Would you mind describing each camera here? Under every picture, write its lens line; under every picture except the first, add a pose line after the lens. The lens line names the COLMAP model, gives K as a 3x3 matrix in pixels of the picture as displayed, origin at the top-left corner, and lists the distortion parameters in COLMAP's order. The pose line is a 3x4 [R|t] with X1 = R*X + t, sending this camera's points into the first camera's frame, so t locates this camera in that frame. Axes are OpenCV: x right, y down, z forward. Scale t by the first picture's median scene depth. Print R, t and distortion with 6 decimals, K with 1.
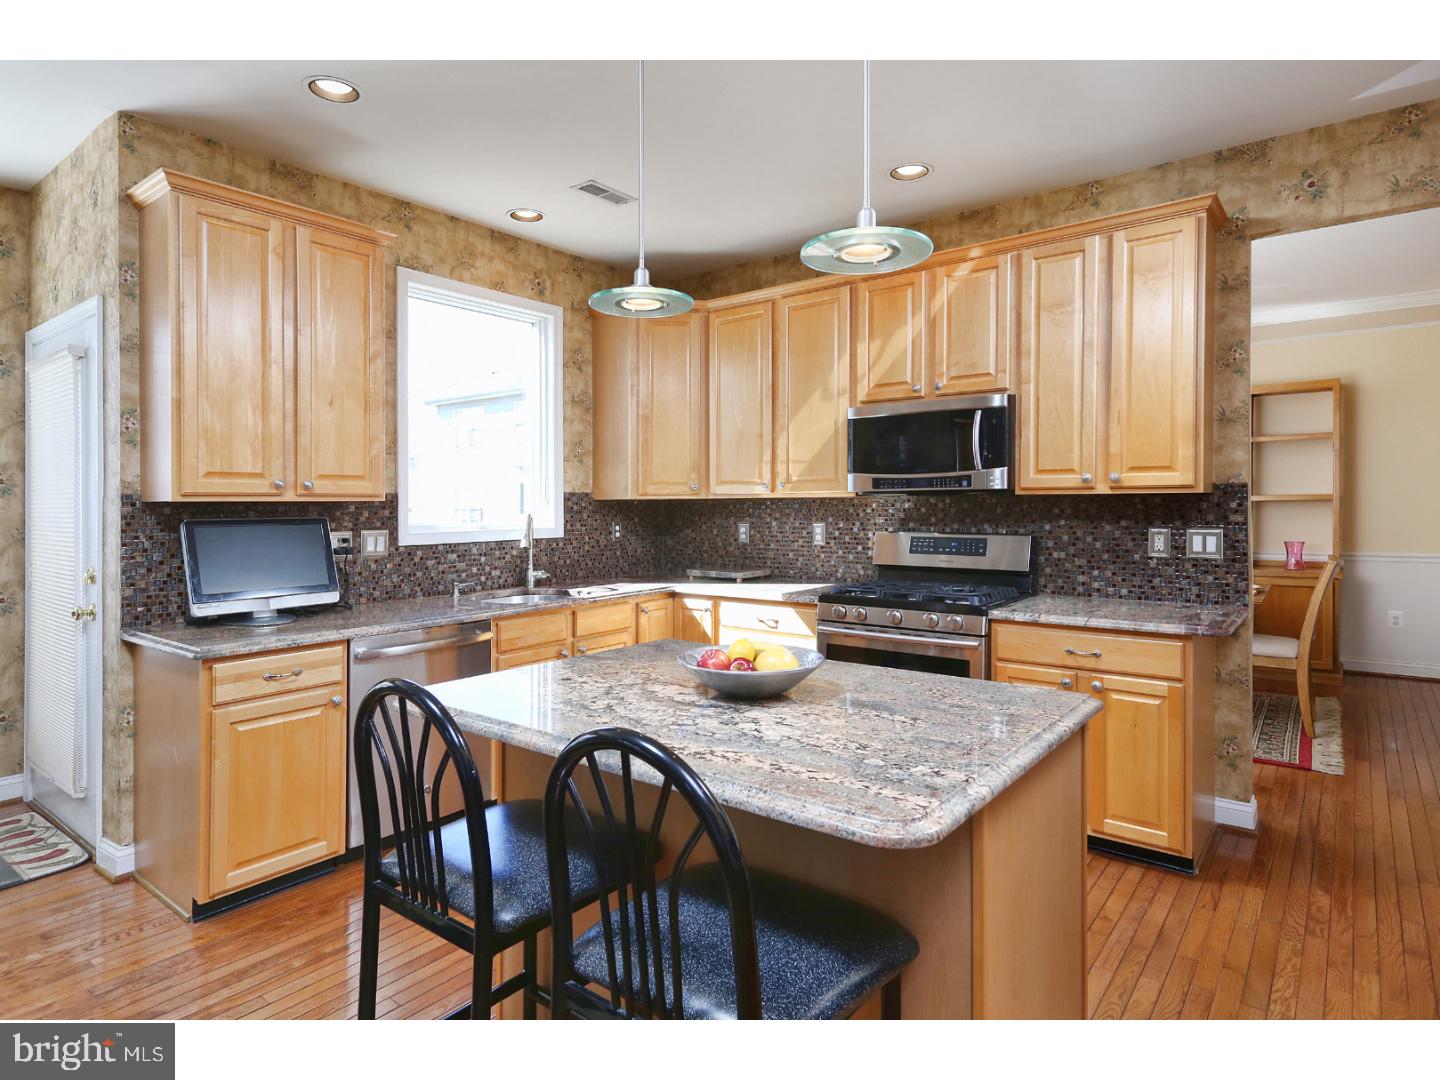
lens RADIAL K [[816.2, 0, 680.1], [0, 816.2, 489.0], [0, 0, 1]] dist [0.002973, -0.000688]
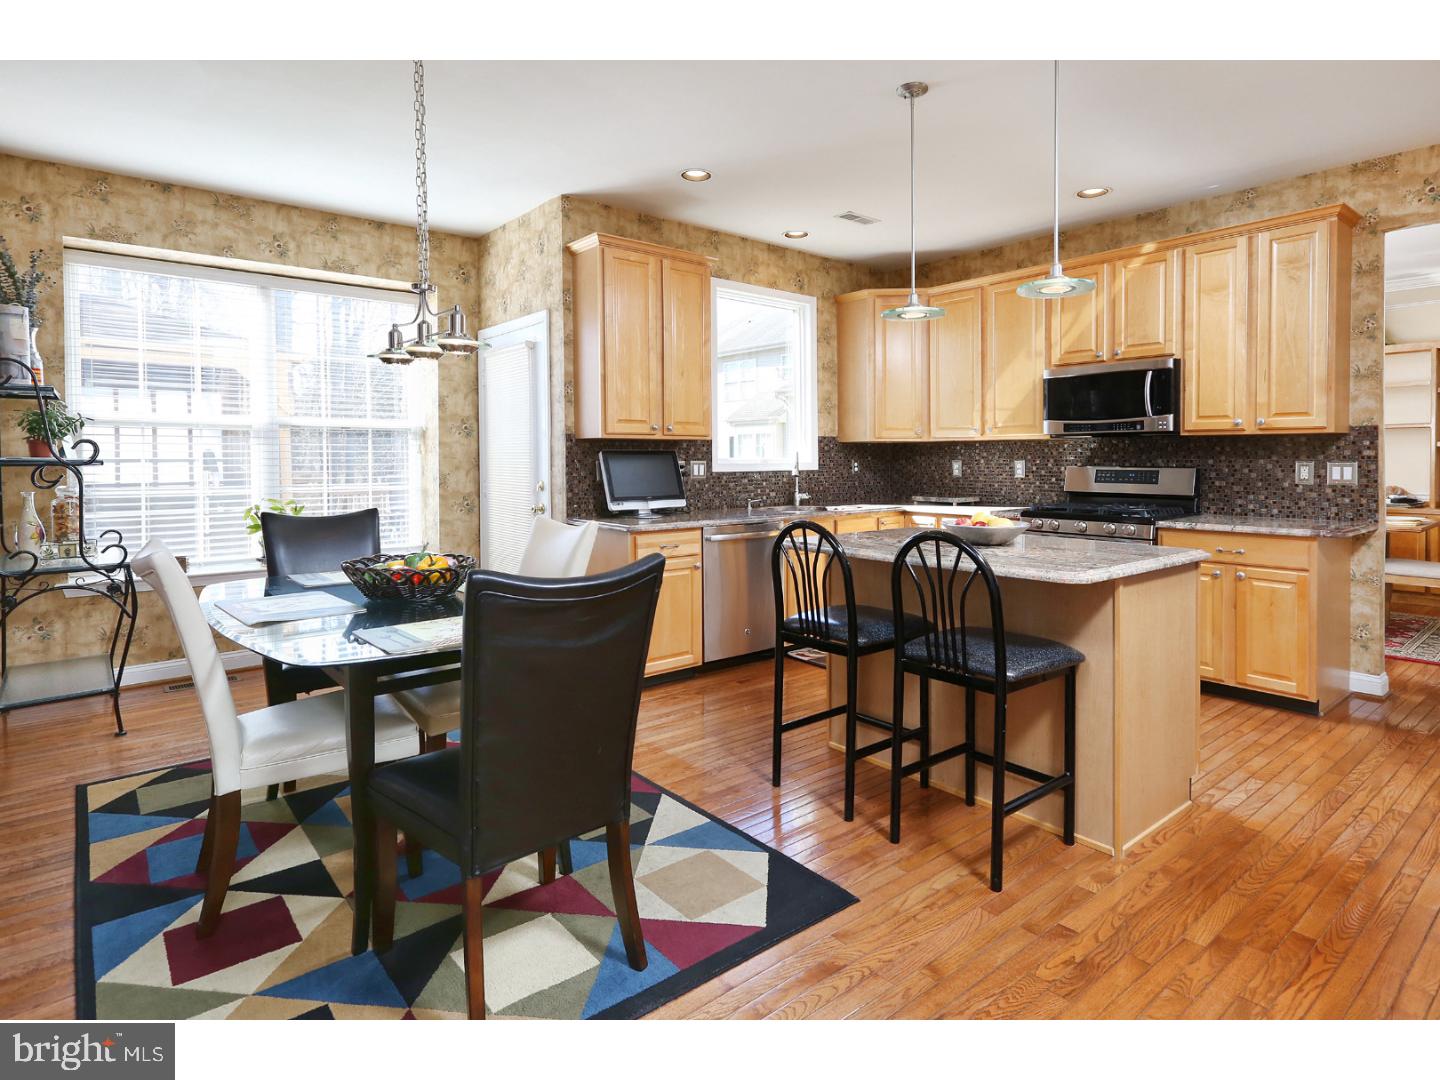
lens RADIAL K [[793.5, 0, 721.0], [0, 793.5, 438.3], [0, 0, 1]] dist [0.008360, 0.004037]
pose [[0.983509, -0.000912, -0.180855, -0.077834], [-0.000262, 0.999979, -0.006468, 0.019215], [0.180857, 0.006409, 0.983489, -0.369228]]
